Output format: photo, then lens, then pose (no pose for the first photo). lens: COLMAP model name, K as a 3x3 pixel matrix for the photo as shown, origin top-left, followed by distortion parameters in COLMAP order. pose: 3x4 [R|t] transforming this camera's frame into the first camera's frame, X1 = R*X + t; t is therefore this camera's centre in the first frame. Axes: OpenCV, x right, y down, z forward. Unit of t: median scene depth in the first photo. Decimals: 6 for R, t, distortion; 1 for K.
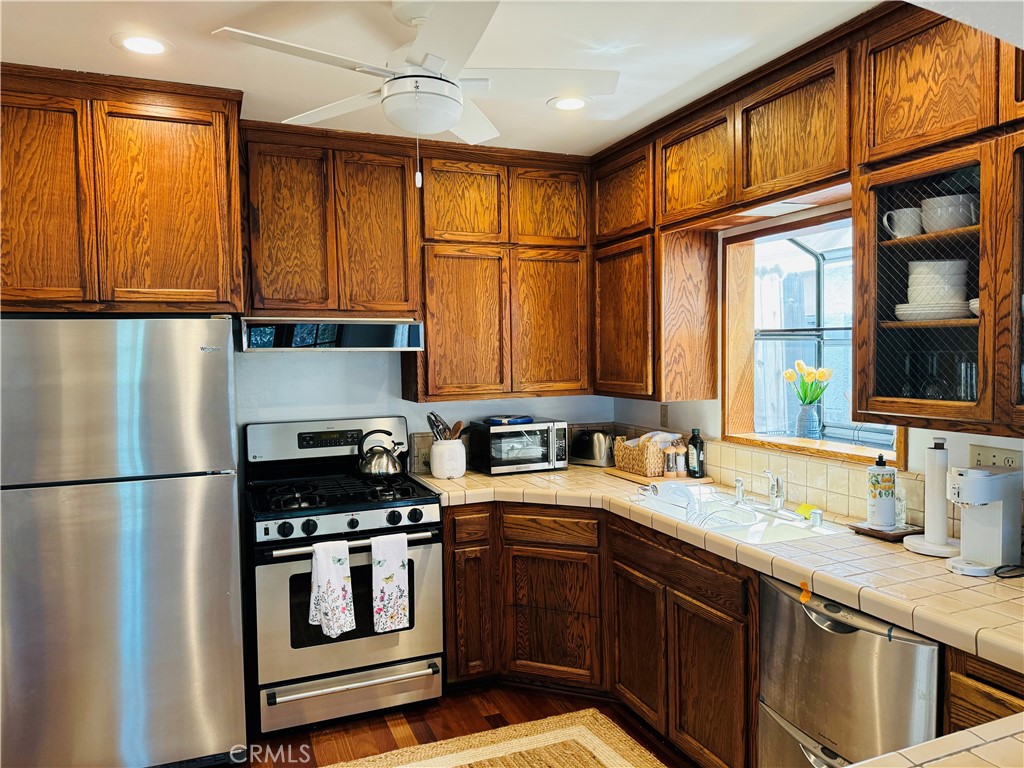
lens RADIAL K [[723.1, 0, 513.3], [0, 723.1, 392.9], [0, 0, 1]] dist [0.134141, -0.188788]
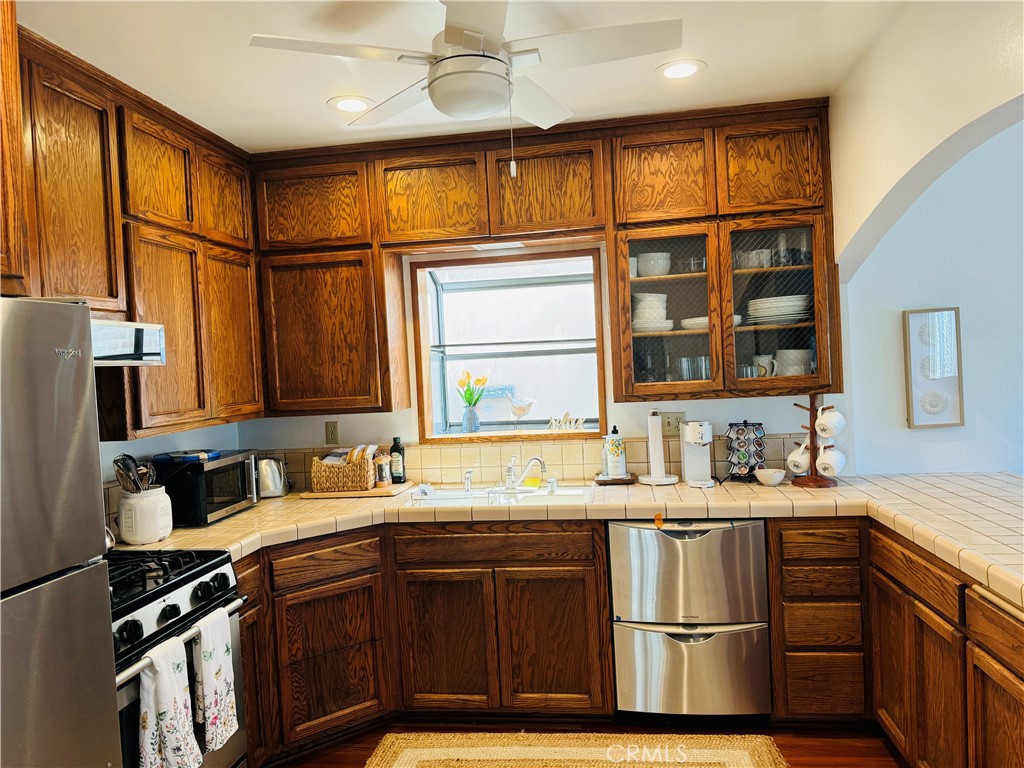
lens RADIAL K [[716.6, 0, 521.7], [0, 716.6, 388.7], [0, 0, 1]] dist [0.126370, -0.172060]
pose [[0.515821, -0.039822, 0.855771, -0.585324], [0.091440, 0.995772, -0.008779, 0.005233], [-0.851803, 0.082780, 0.517281, 0.316705]]
